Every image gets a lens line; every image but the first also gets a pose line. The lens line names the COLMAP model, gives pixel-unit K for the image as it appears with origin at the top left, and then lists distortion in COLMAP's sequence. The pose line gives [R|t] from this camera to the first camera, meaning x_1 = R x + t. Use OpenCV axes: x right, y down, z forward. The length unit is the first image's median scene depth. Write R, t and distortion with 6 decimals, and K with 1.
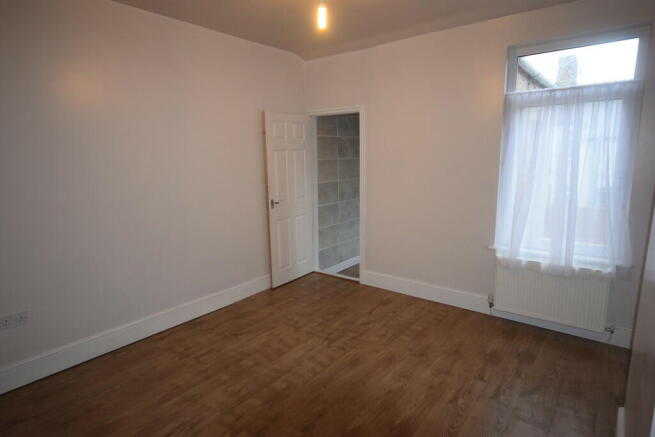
lens RADIAL K [[380.8, 0, 349.2], [0, 380.8, 221.0], [0, 0, 1]] dist [-0.005078, -0.001801]
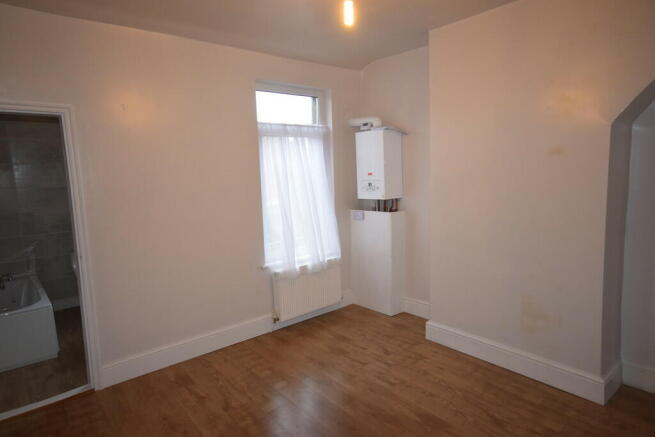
lens RADIAL K [[380.8, 0, 328.1], [0, 380.8, 217.5], [0, 0, 1]] dist [-0.005078, -0.001801]
pose [[0.222138, -0.109897, 0.968802, -0.607250], [0.202644, 0.977134, 0.064378, -0.097838], [-0.953724, 0.182022, 0.239328, 0.593907]]
